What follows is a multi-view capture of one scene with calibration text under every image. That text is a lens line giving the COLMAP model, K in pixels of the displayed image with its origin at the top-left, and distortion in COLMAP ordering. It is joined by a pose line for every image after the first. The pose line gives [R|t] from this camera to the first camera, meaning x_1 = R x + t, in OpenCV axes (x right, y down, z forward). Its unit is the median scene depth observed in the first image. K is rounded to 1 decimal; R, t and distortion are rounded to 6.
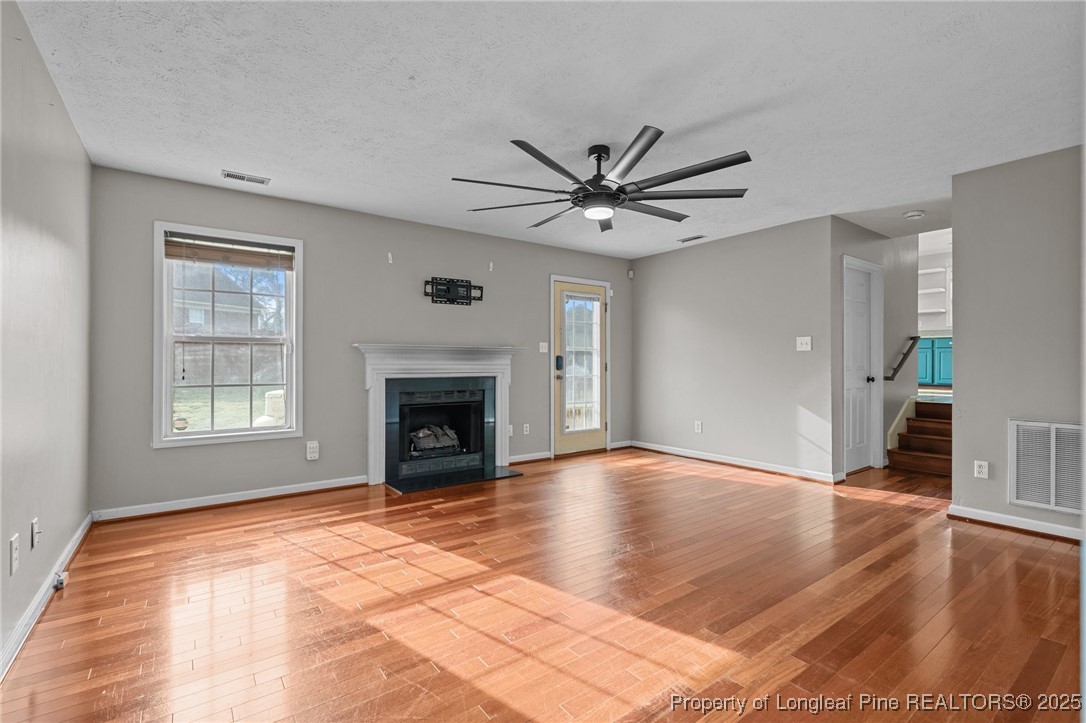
lens RADIAL K [[490.6, 0, 544.0], [0, 490.6, 363.9], [0, 0, 1]] dist [0.000613, 0.000400]
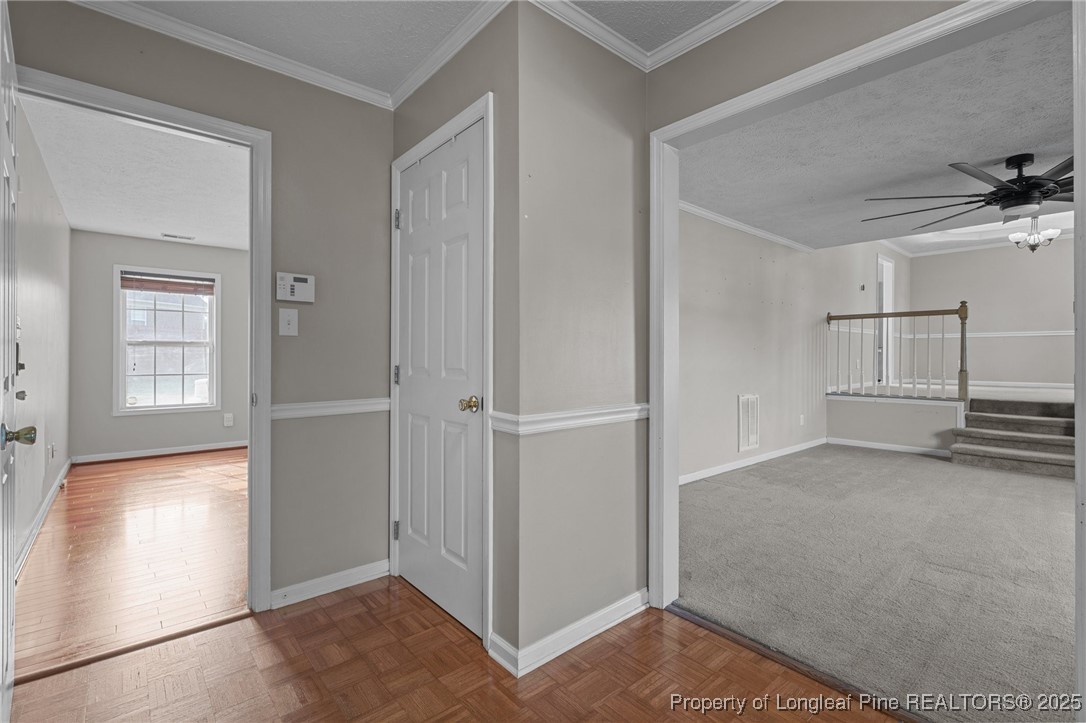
lens RADIAL K [[490.6, 0, 543.3], [0, 490.6, 356.9], [0, 0, 1]] dist [0.000613, 0.000400]
pose [[0.997122, -0.007718, 0.075420, 0.380999], [0.008434, 0.999922, -0.009178, 0.014945], [-0.075344, 0.009788, 0.997110, -0.564271]]
